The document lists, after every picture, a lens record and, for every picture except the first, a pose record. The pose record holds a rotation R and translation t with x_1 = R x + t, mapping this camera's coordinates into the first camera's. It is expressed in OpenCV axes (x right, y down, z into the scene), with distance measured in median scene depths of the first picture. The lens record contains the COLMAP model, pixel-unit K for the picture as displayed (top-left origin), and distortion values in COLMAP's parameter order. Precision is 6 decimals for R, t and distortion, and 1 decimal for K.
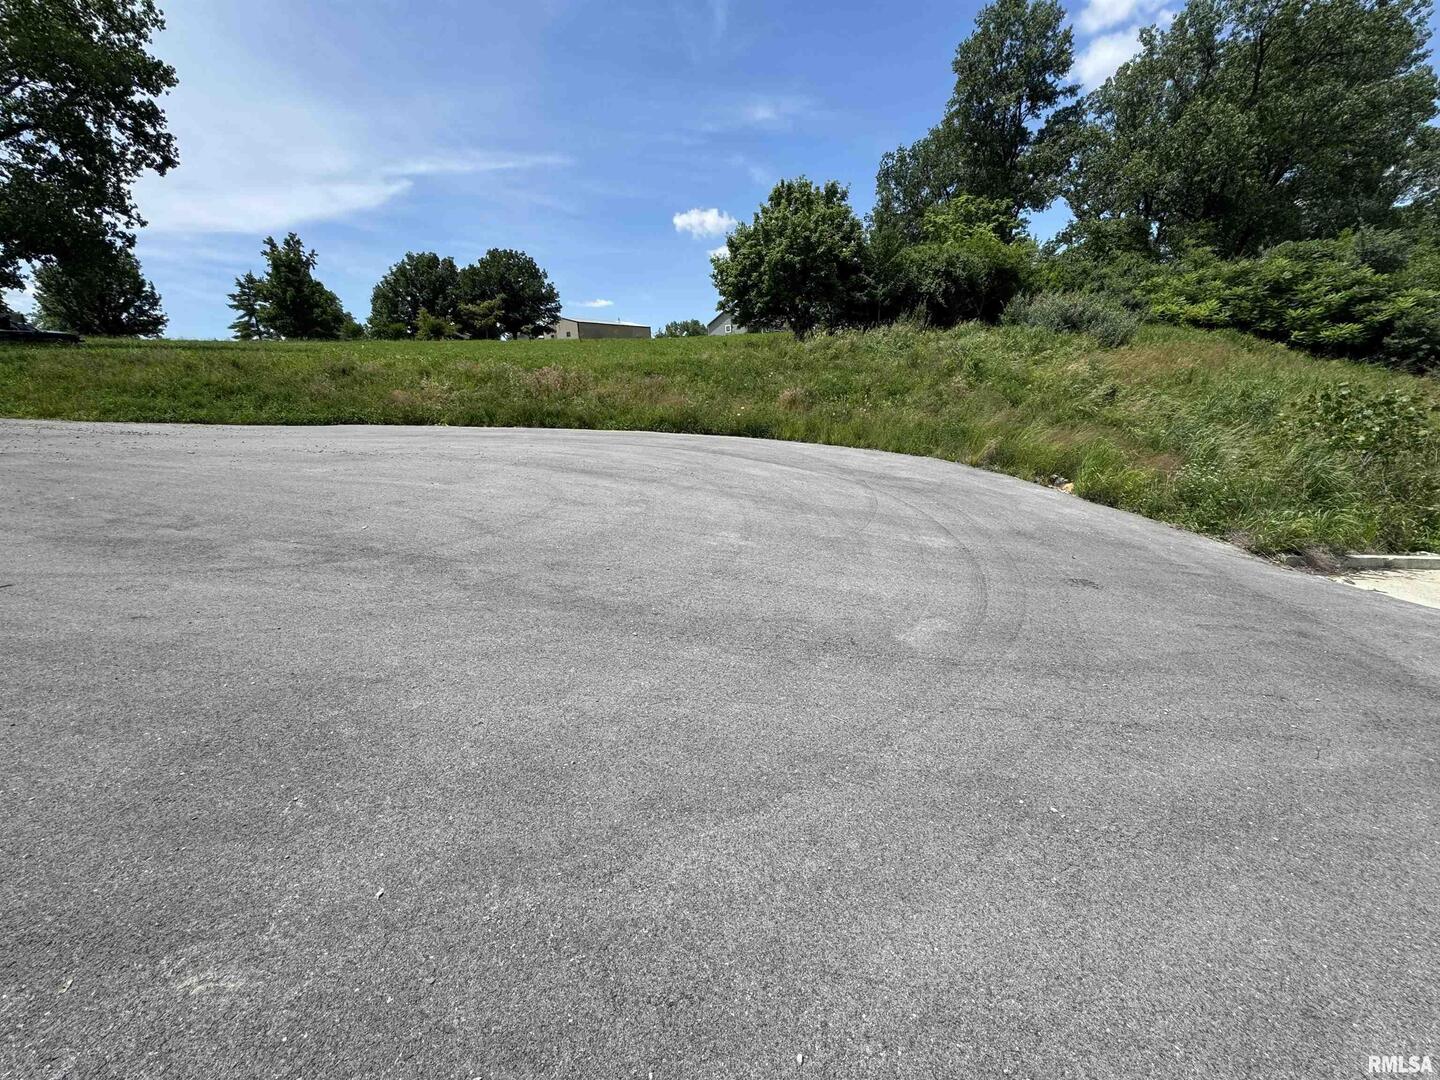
lens RADIAL K [[576.0, 0, 725.3], [0, 576.0, 535.5], [0, 0, 1]] dist [-0.002336, -0.000177]
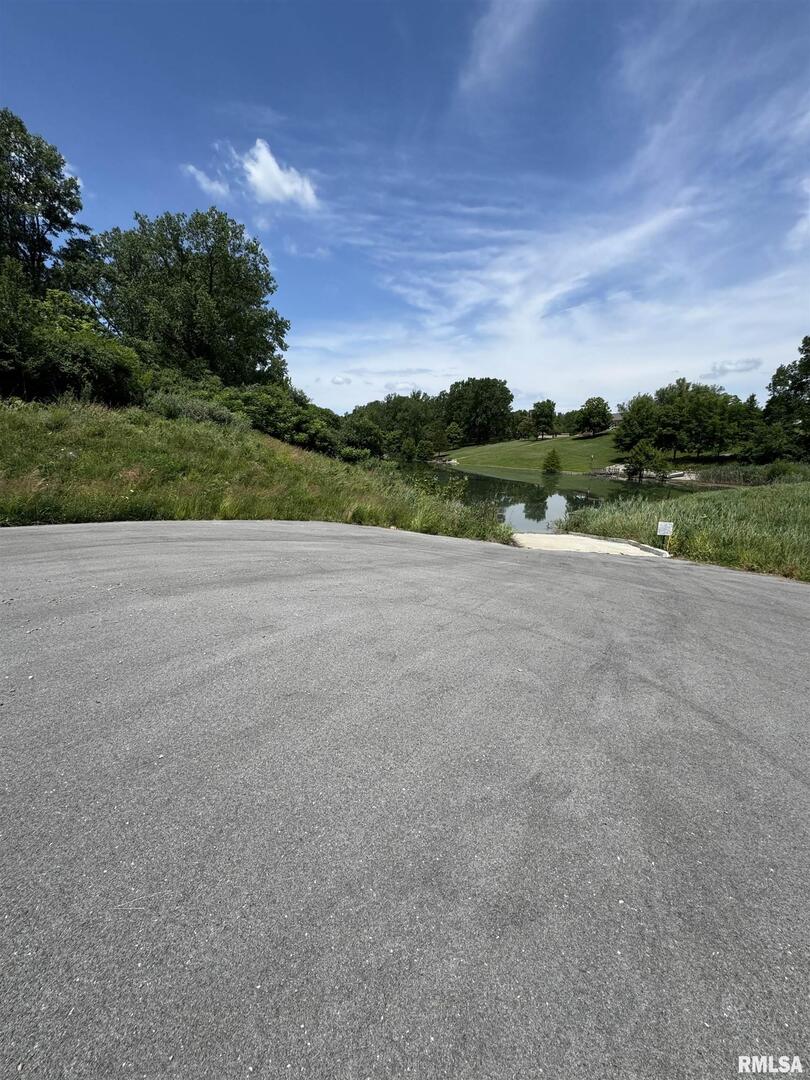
lens RADIAL K [[432.0, 0, 407.5], [0, 432.0, 538.2], [0, 0, 1]] dist [-0.002336, -0.000177]
pose [[0.354960, -0.143802, 0.923756, -0.204578], [0.198385, 0.977182, 0.075888, -0.047260], [-0.913590, 0.156322, 0.375388, 0.141709]]
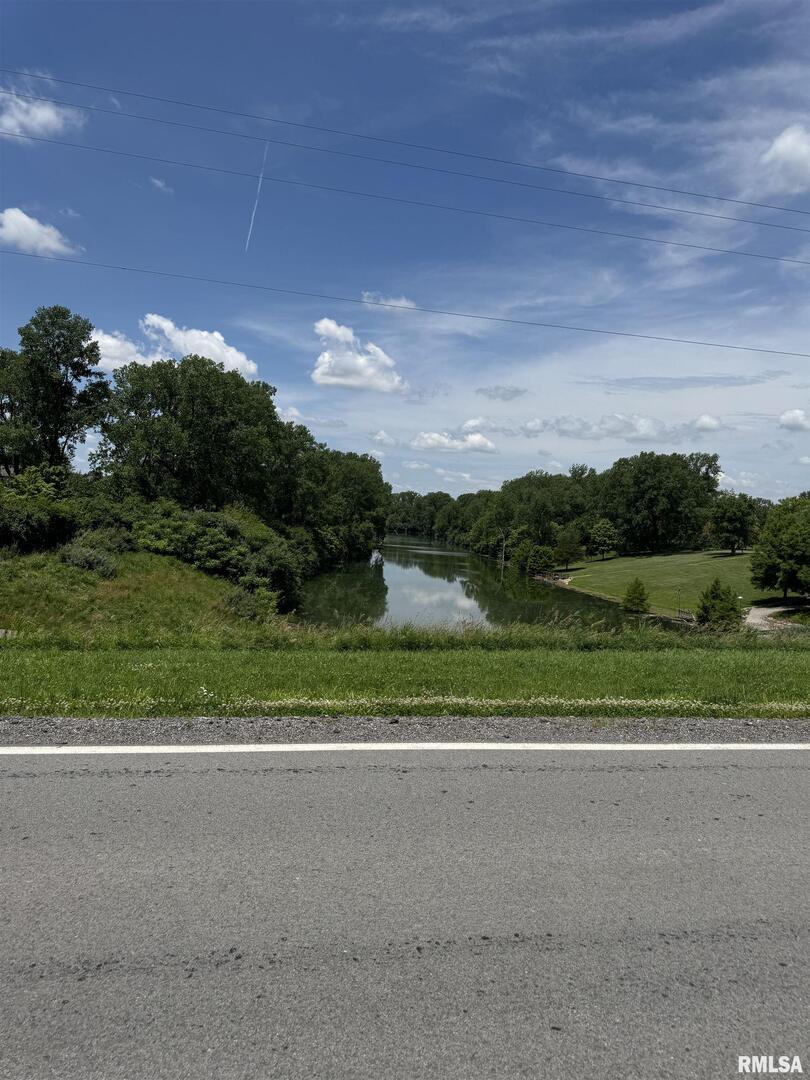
lens RADIAL K [[759.3, 0, 405.5], [0, 759.3, 541.9], [0, 0, 1]] dist [-0.002499, -0.001371]
pose [[0.646382, 0.061329, 0.760545, -0.584705], [0.099098, 0.981574, -0.163376, 0.097097], [-0.756551, 0.180972, 0.628394, -1.236462]]
